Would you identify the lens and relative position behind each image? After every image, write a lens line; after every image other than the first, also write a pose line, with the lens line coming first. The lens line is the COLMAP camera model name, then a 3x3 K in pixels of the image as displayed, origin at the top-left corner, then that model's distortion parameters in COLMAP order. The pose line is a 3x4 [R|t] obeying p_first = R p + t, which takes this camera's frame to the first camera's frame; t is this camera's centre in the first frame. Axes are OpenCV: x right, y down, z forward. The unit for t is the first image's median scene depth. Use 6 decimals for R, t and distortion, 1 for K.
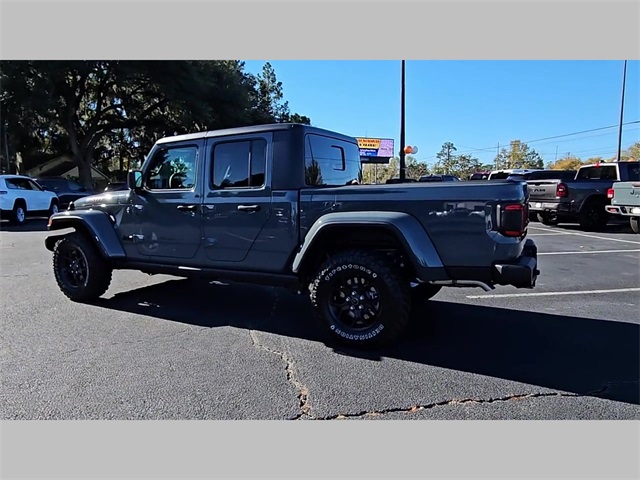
lens RADIAL K [[434.8, 0, 306.7], [0, 434.8, 246.4], [0, 0, 1]] dist [0.012780, 0.002510]
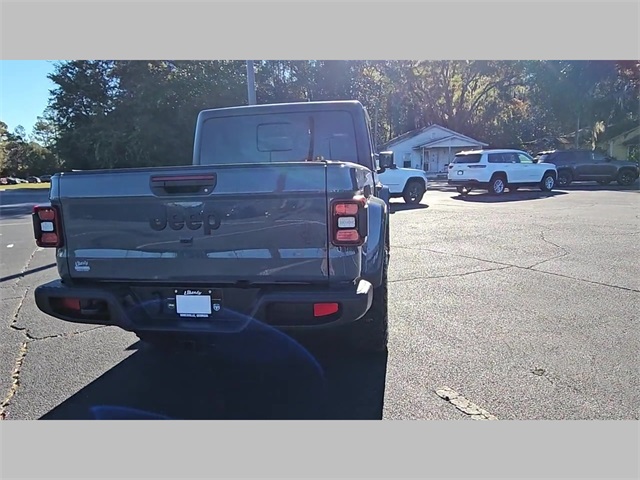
lens RADIAL K [[434.3, 0, 311.5], [0, 434.3, 242.5], [0, 0, 1]] dist [0.011275, -0.008733]
pose [[0.299566, 0.156165, -0.941208, 0.141000], [-0.095431, 0.986470, 0.133301, -0.018655], [0.949291, 0.049888, 0.310416, 0.125503]]
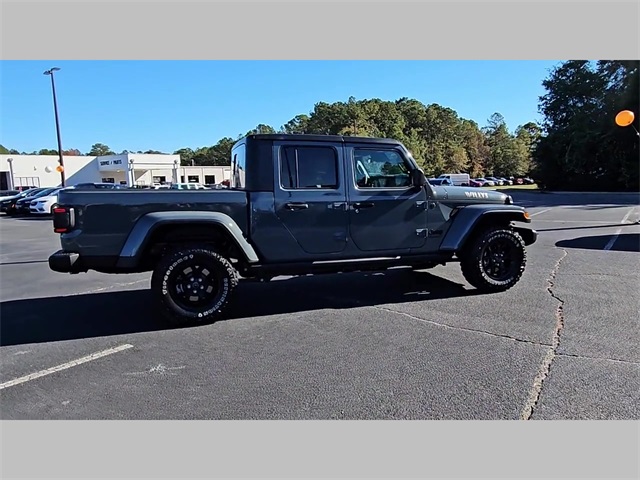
lens RADIAL K [[434.3, 0, 314.6], [0, 434.3, 243.4], [0, 0, 1]] dist [0.011275, -0.008733]
pose [[-0.705595, 0.117882, -0.698741, 0.116315], [-0.066516, 0.970694, 0.230930, -0.042915], [0.705487, 0.209420, -0.677076, 0.303472]]
